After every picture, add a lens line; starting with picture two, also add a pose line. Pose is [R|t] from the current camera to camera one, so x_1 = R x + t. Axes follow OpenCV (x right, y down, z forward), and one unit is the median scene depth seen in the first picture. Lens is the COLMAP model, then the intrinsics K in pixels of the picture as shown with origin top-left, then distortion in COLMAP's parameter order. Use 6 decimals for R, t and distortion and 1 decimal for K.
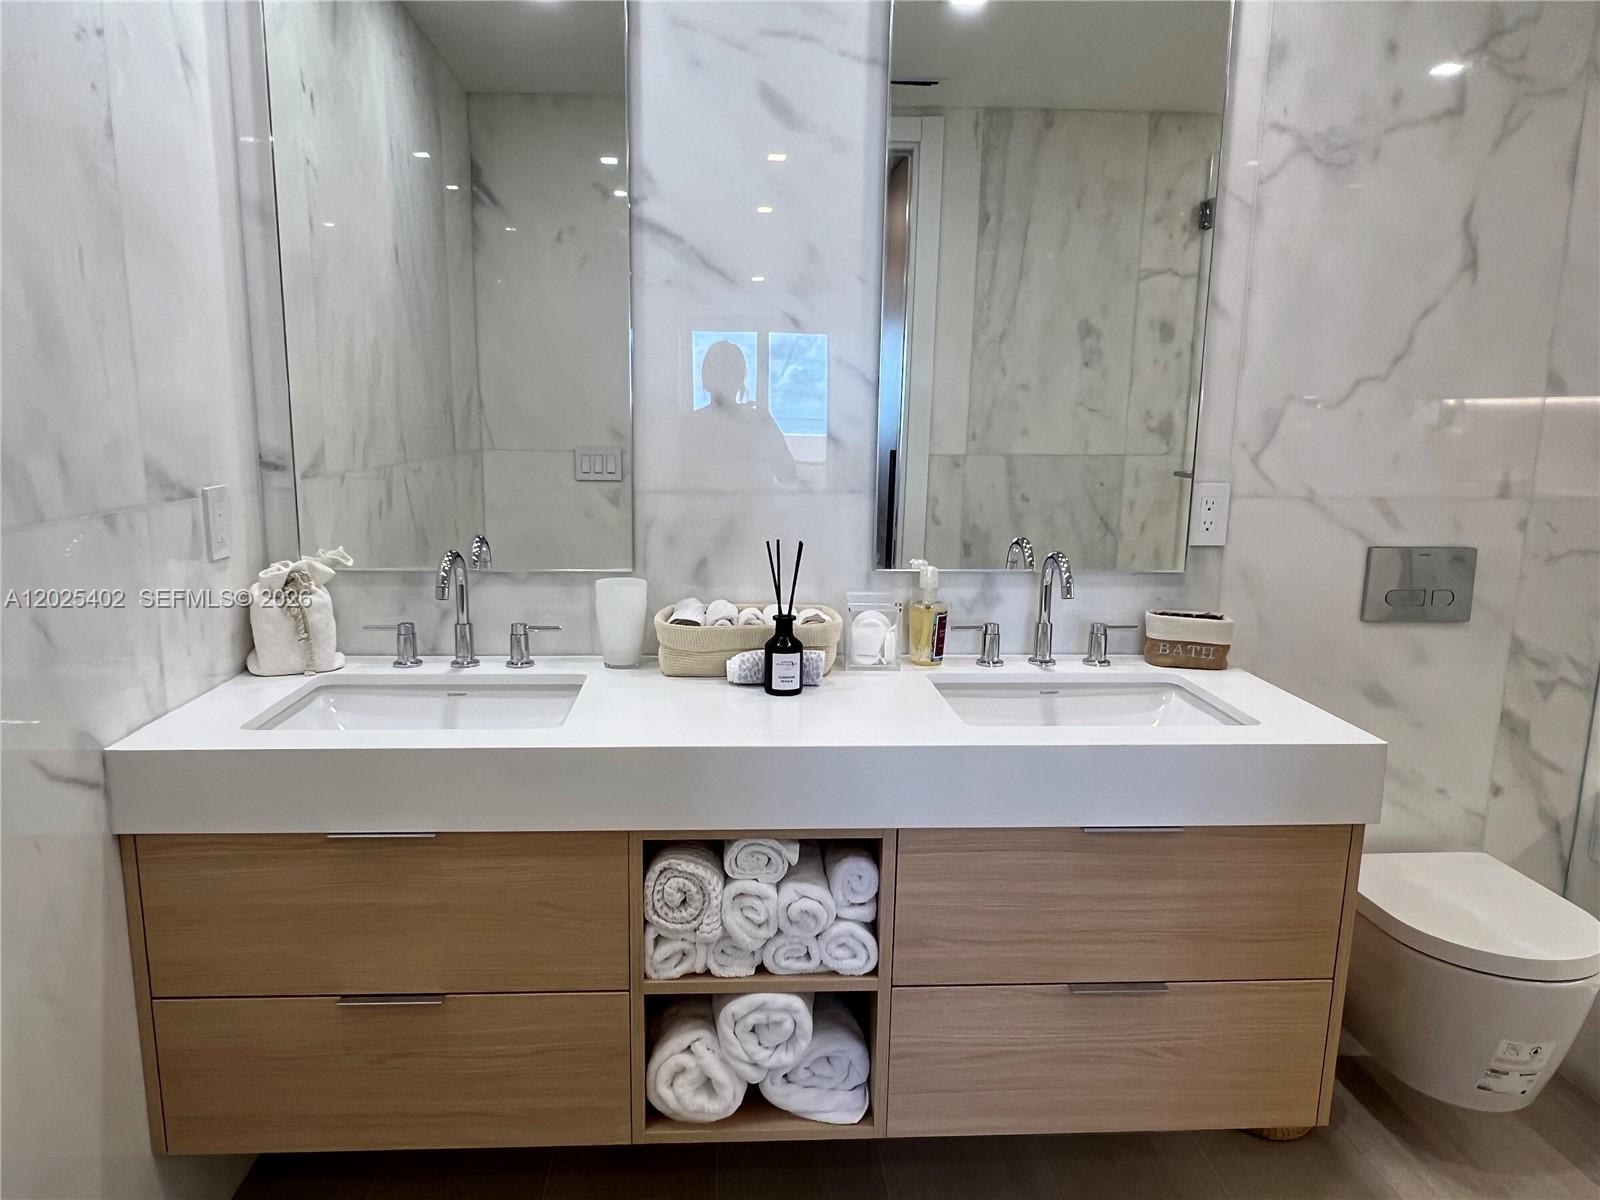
lens RADIAL K [[1086.4, 0, 797.9], [0, 1086.4, 600.5], [0, 0, 1]] dist [0.003968, 0.000324]
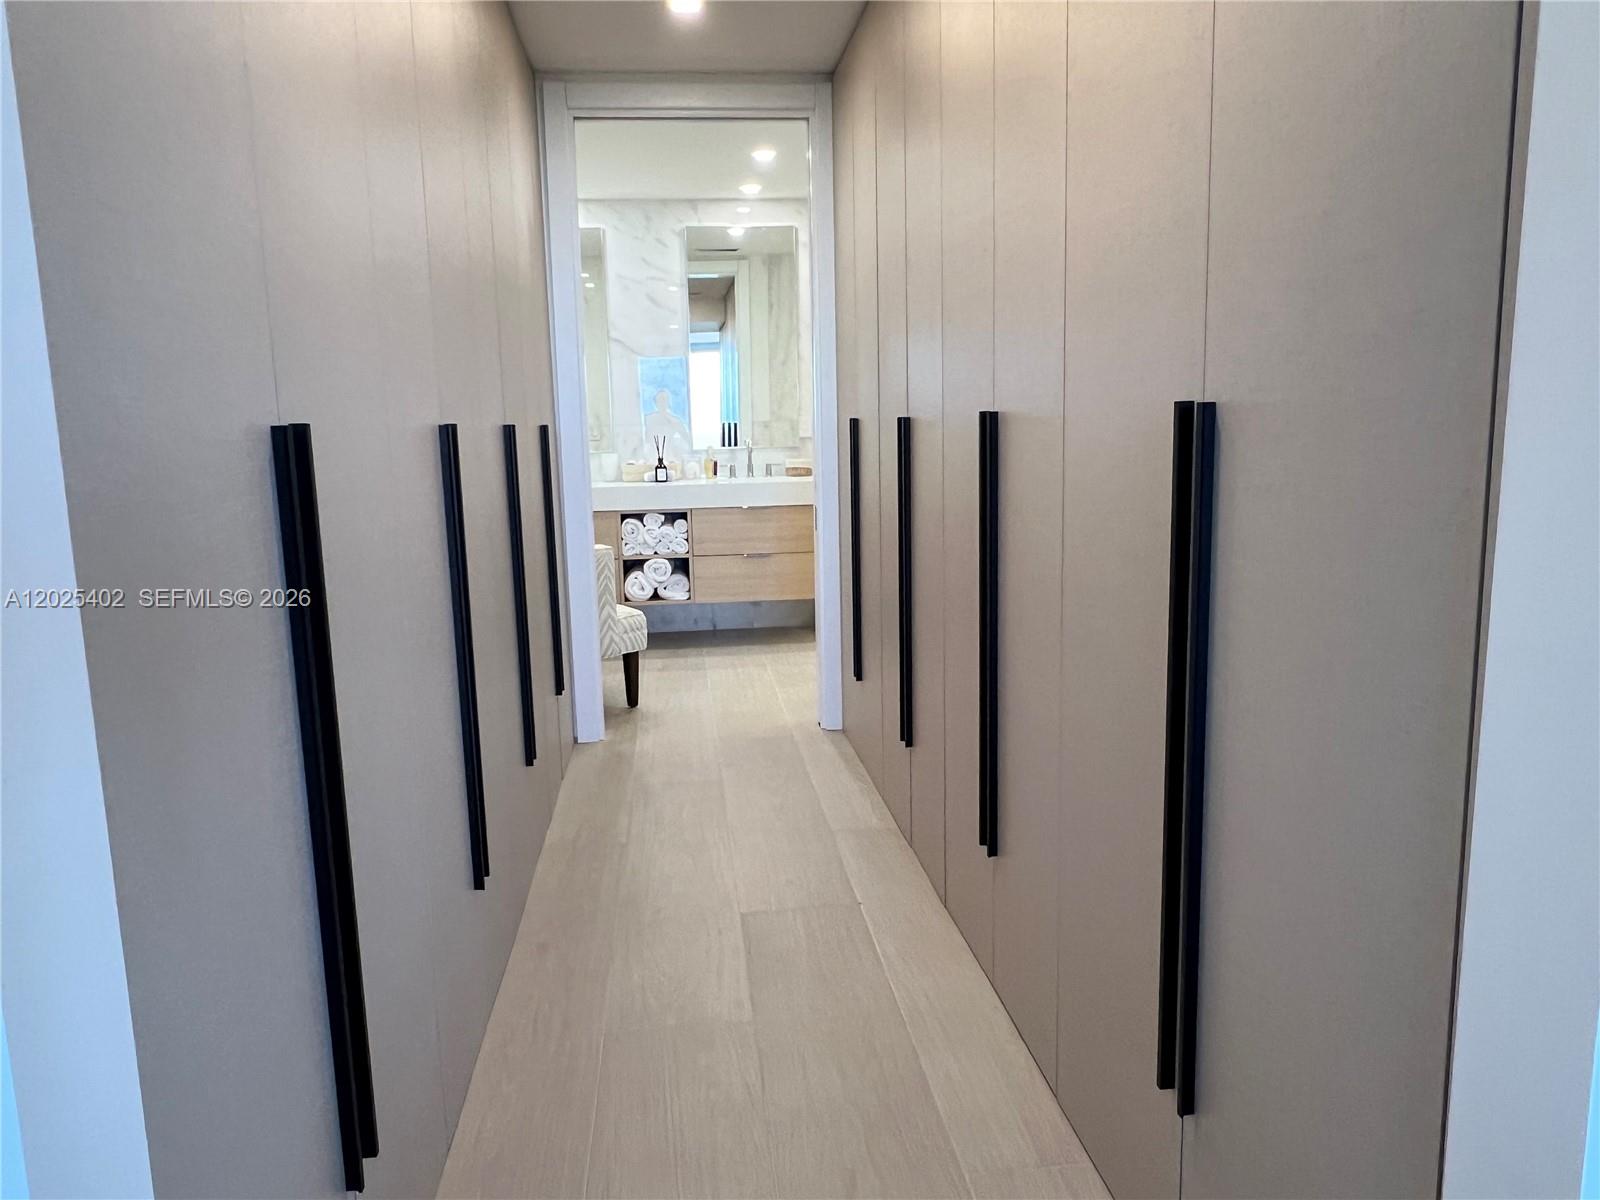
lens RADIAL K [[1086.4, 0, 798.9], [0, 1086.4, 600.7], [0, 0, 1]] dist [0.003968, 0.000324]
pose [[0.998292, -0.046005, 0.036009, 0.291425], [0.046275, 0.998906, -0.006714, 0.529055], [-0.035661, 0.008369, 0.999329, -2.500284]]
